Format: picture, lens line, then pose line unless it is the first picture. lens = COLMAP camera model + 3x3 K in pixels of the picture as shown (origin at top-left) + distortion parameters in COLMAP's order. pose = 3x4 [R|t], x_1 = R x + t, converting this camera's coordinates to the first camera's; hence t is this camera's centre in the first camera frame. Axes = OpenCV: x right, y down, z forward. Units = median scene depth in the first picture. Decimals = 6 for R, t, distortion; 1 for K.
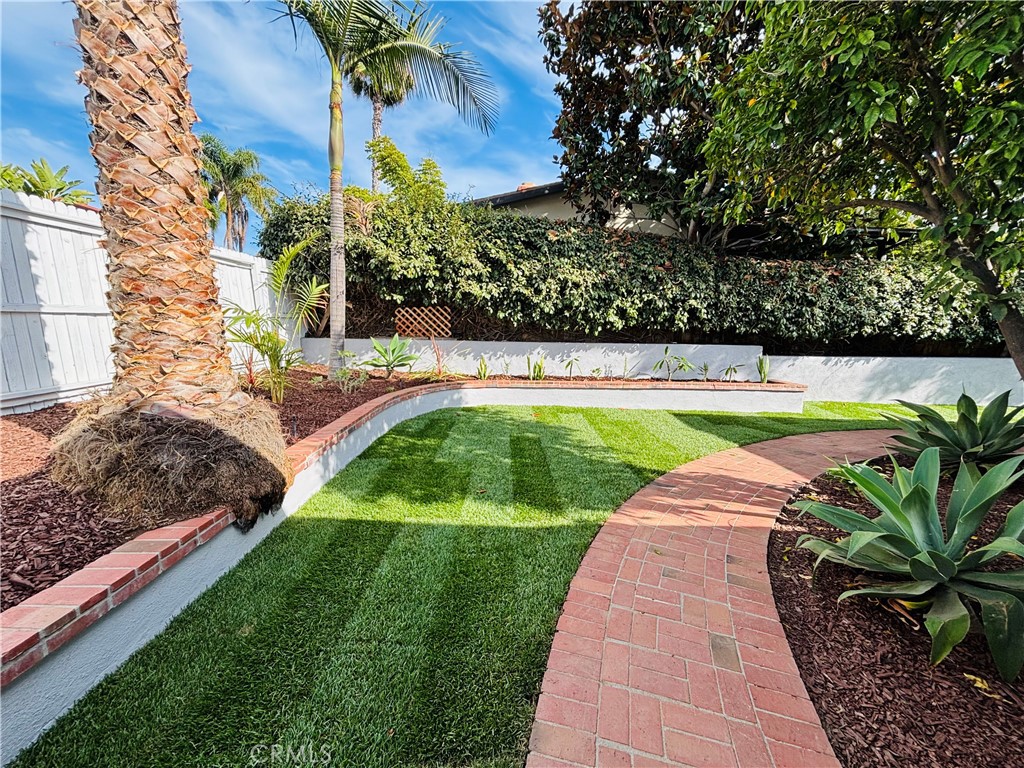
lens RADIAL K [[415.1, 0, 513.3], [0, 415.1, 393.7], [0, 0, 1]] dist [-0.000451, 0.001175]
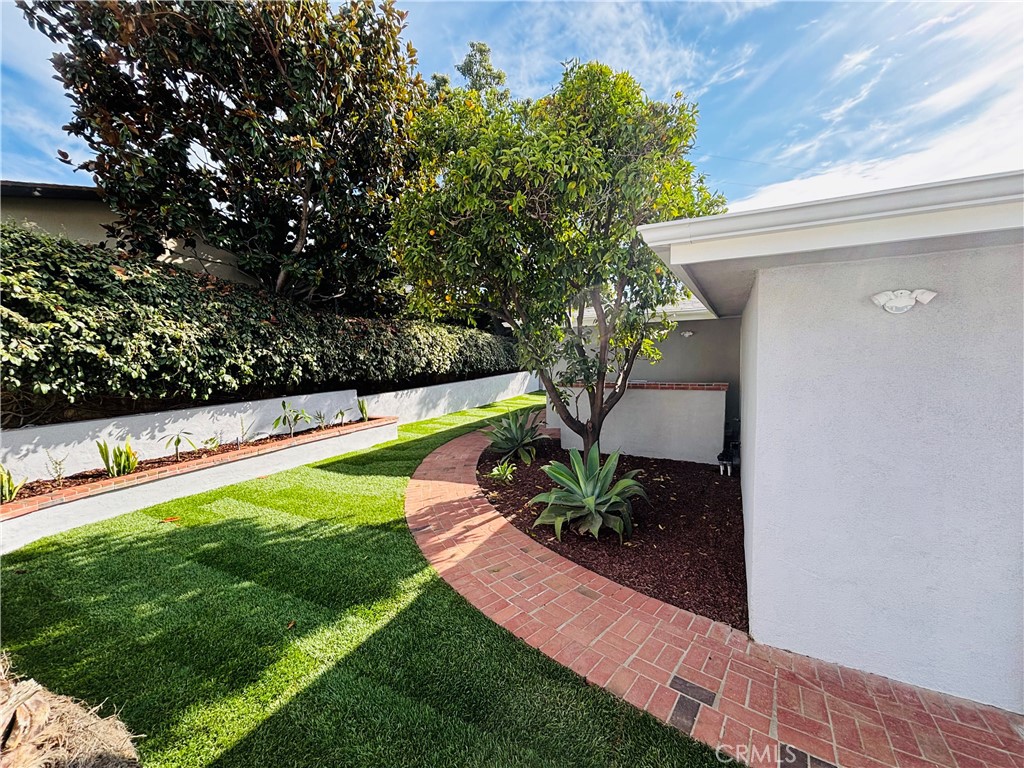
lens RADIAL K [[415.1, 0, 513.8], [0, 415.1, 380.4], [0, 0, 1]] dist [-0.000451, 0.001175]
pose [[0.439085, -0.089095, 0.894017, -0.270182], [0.175428, 0.984420, 0.011945, -0.081084], [-0.881152, 0.151591, 0.447873, 0.085194]]
